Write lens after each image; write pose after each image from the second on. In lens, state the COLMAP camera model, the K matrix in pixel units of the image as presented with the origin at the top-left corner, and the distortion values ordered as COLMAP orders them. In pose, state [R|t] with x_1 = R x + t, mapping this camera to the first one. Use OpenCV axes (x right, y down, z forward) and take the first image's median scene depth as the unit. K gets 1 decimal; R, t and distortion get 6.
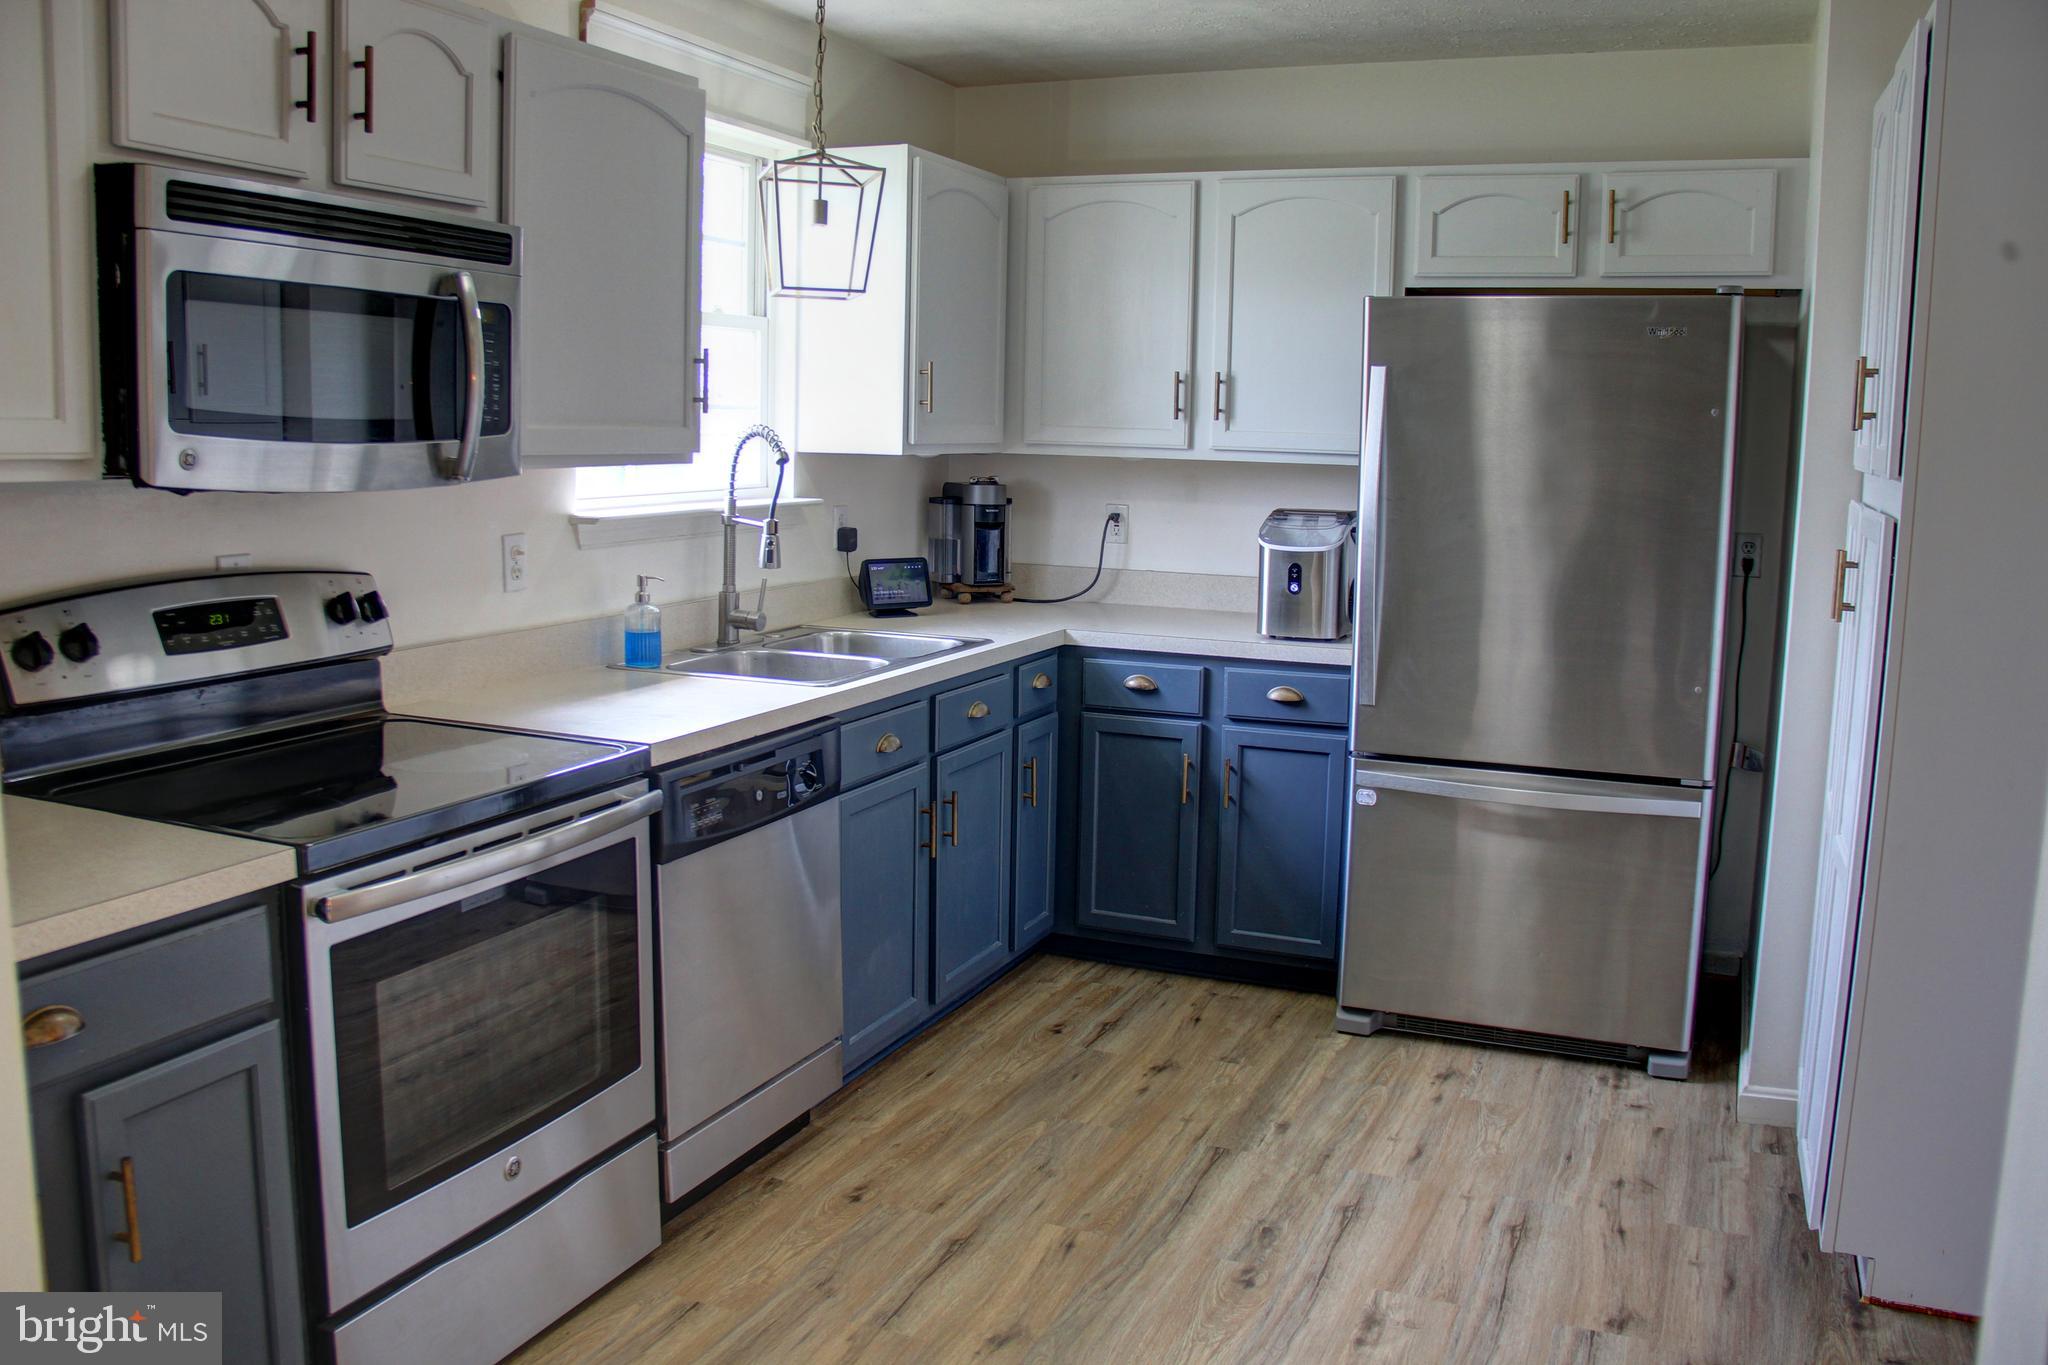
lens RADIAL K [[1687.7, 0, 1024.0], [0, 1687.7, 682.5], [0, 0, 1]] dist [-0.177465, 0.124608]
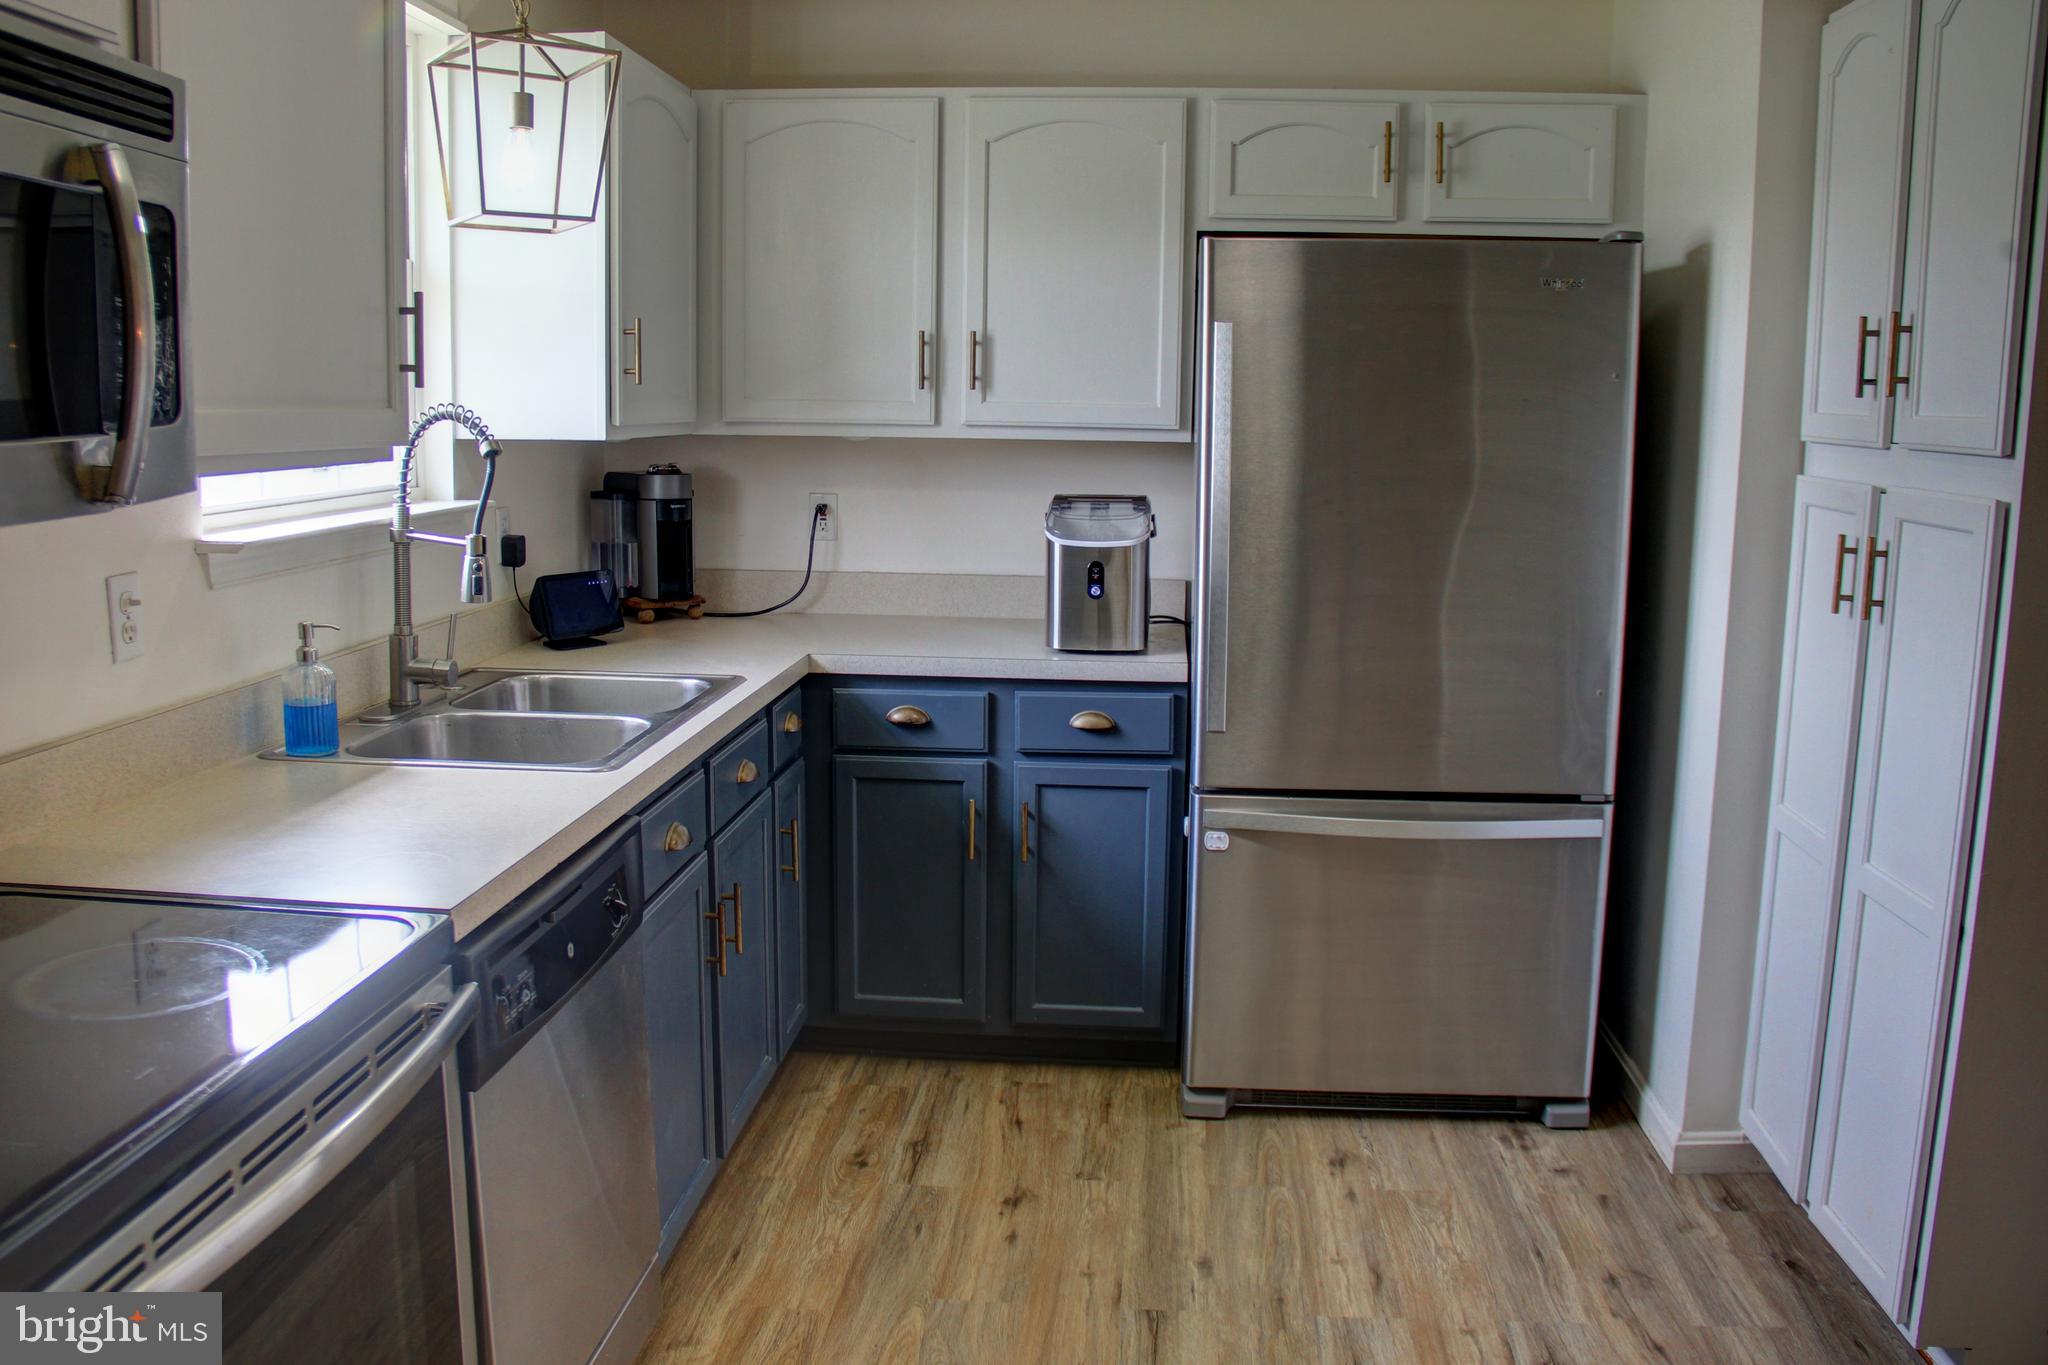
lens RADIAL K [[1687.7, 0, 1024.0], [0, 1687.7, 682.5], [0, 0, 1]] dist [-0.177465, 0.124608]
pose [[0.947749, -0.058958, 0.313521, -0.146404], [0.053351, 0.998226, 0.026441, -0.037960], [-0.314524, -0.008333, 0.949213, 0.237319]]
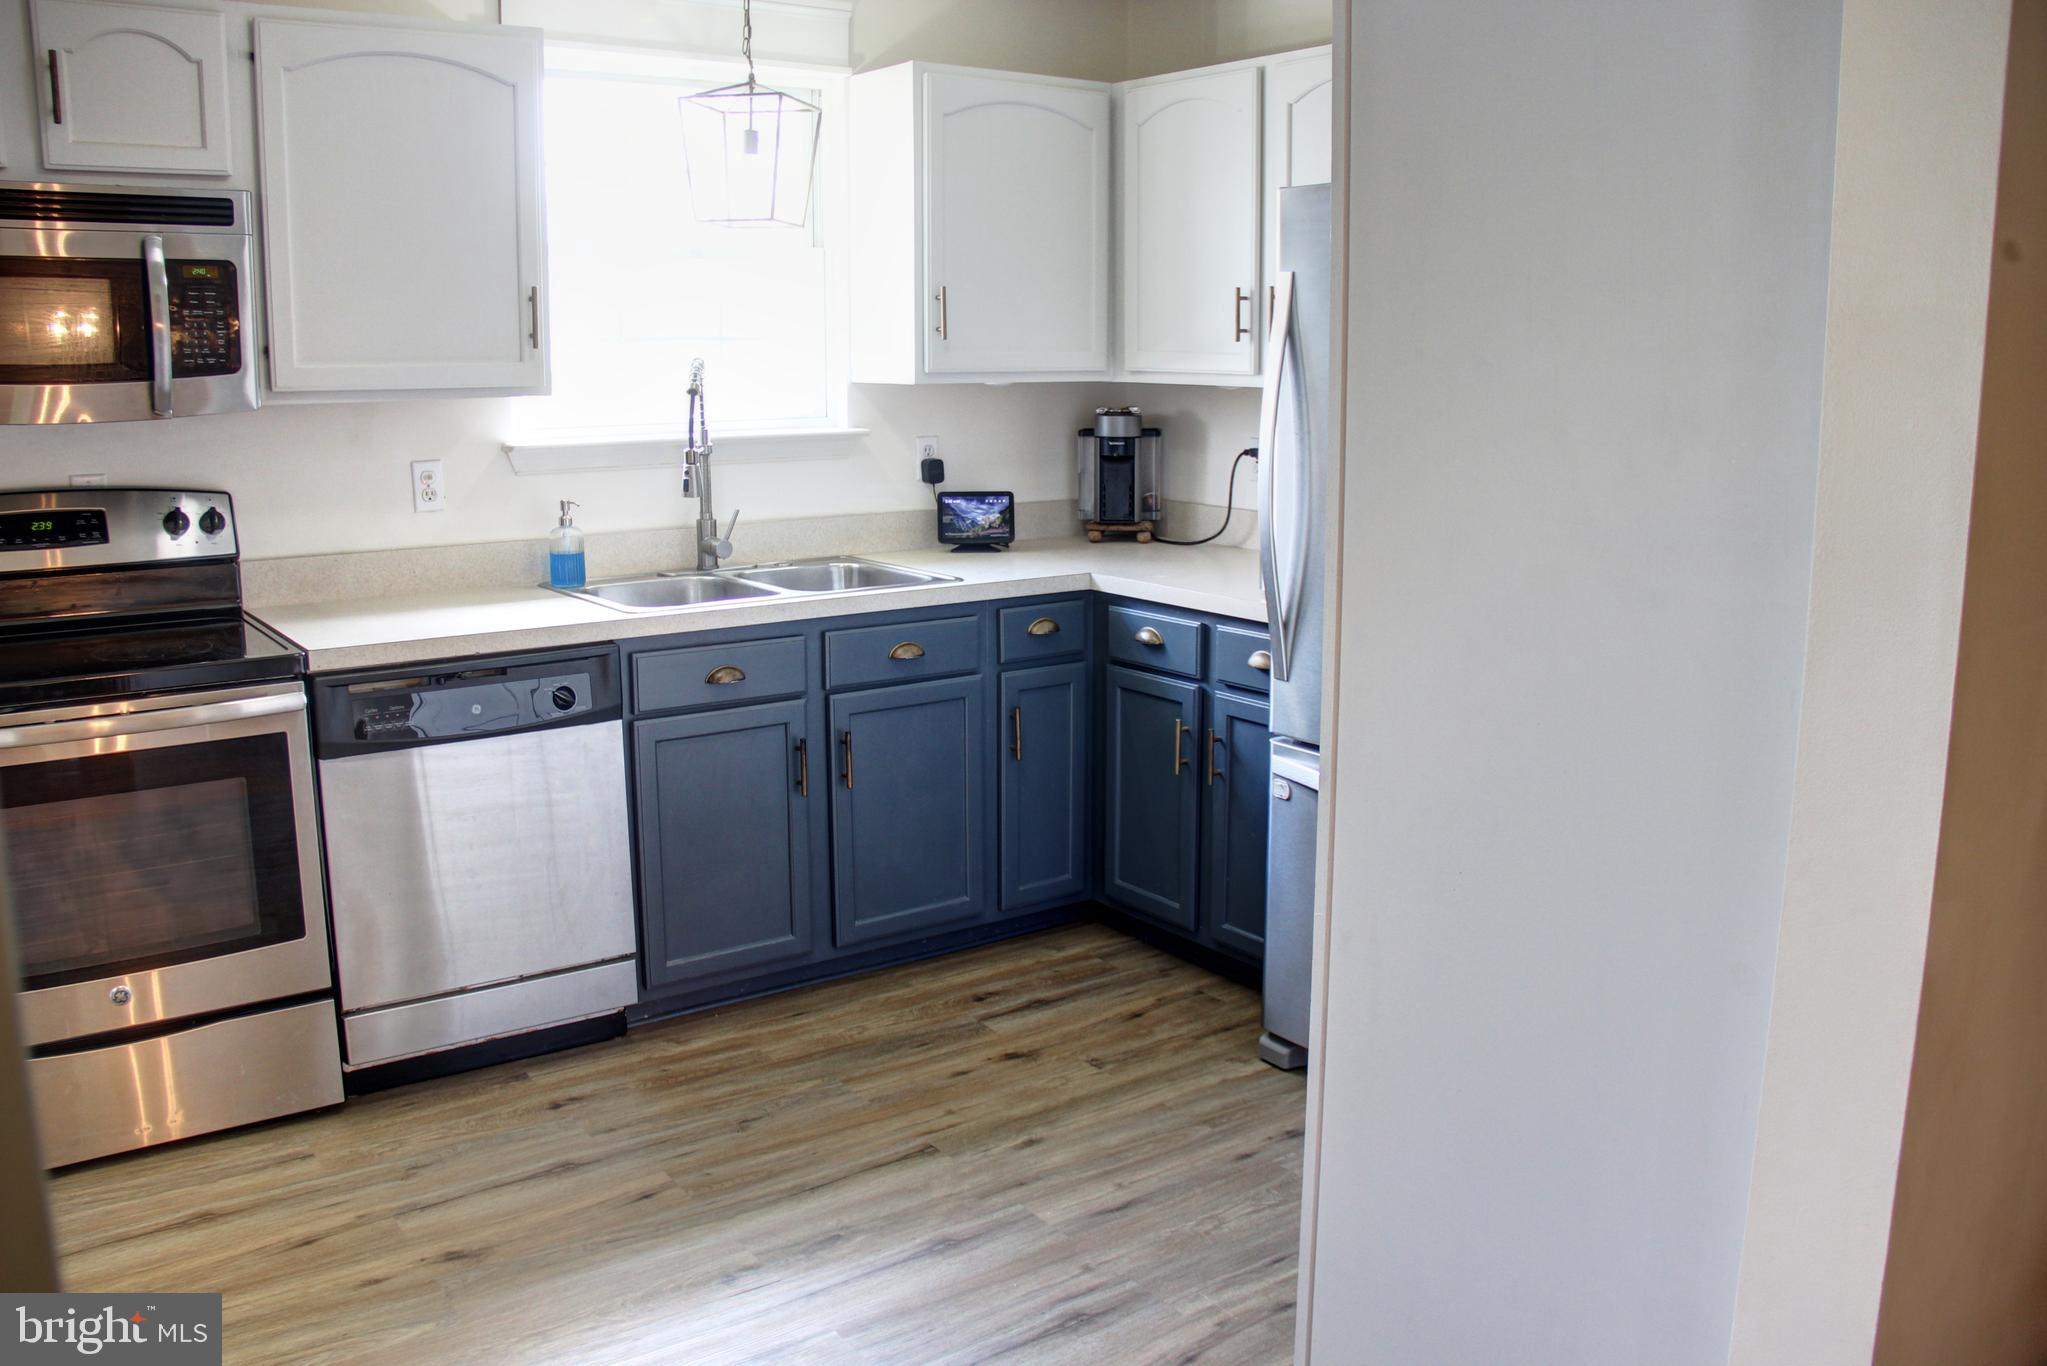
lens RADIAL K [[1686.9, 0, 1023.5], [0, 1686.9, 683.0], [0, 0, 1]] dist [-0.177465, 0.124608]
pose [[0.857466, 0.082410, -0.507899, 0.522508], [-0.062830, 0.996474, 0.055611, -0.022994], [0.510691, -0.015773, 0.859620, 0.214289]]
